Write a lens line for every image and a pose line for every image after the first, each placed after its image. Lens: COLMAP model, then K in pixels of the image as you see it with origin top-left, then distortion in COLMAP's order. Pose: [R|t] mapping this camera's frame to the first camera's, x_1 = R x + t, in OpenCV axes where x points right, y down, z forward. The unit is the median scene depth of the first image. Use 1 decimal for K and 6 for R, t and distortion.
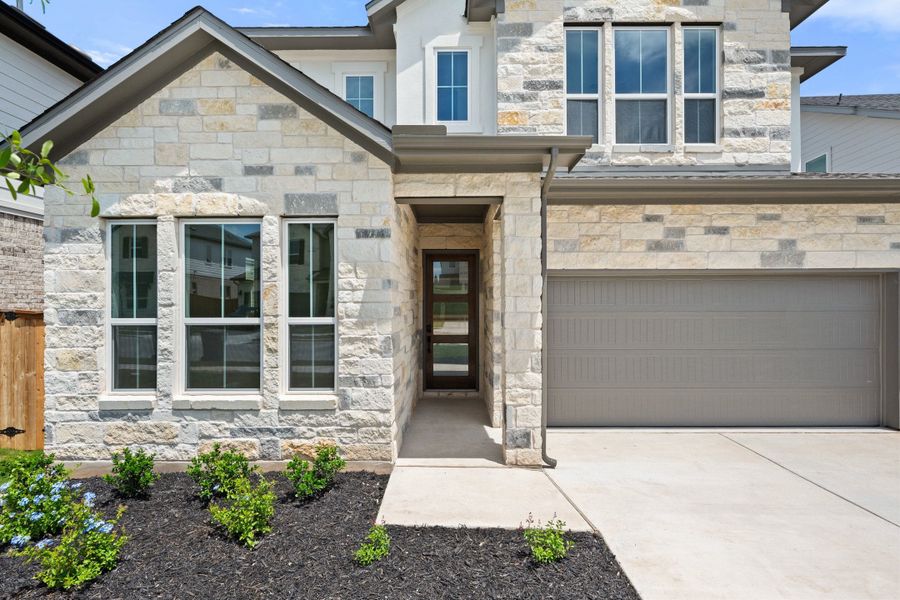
lens RADIAL K [[431.5, 0, 450.0], [0, 431.5, 300.0], [0, 0, 1]] dist [-0.000871, -0.000237]
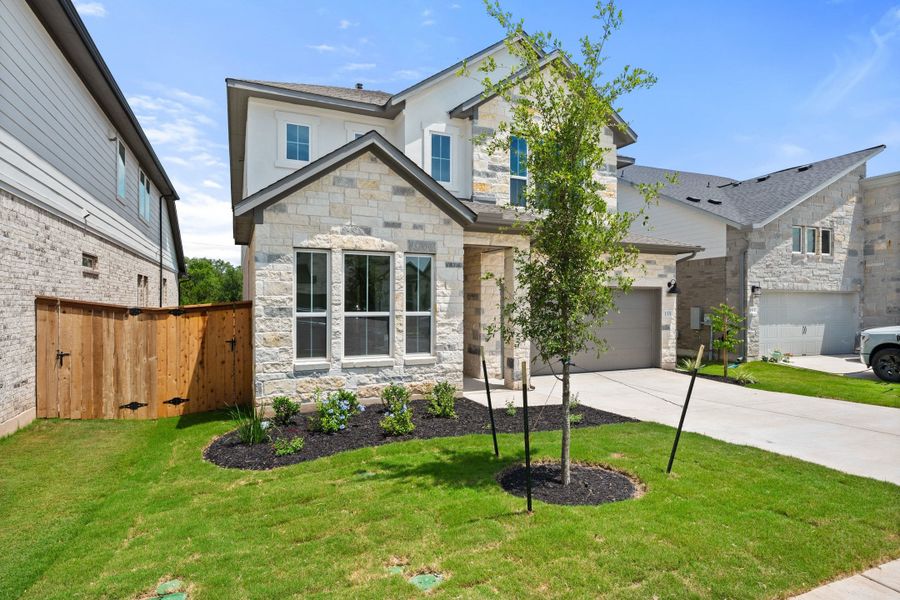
lens RADIAL K [[431.5, 0, 450.0], [0, 431.5, 300.0], [0, 0, 1]] dist [-0.000871, -0.000237]
pose [[0.921035, 0.008773, 0.389380, -0.892382], [-0.010225, 0.999946, 0.001655, -0.010744], [-0.389345, -0.005506, 0.921076, -0.648082]]
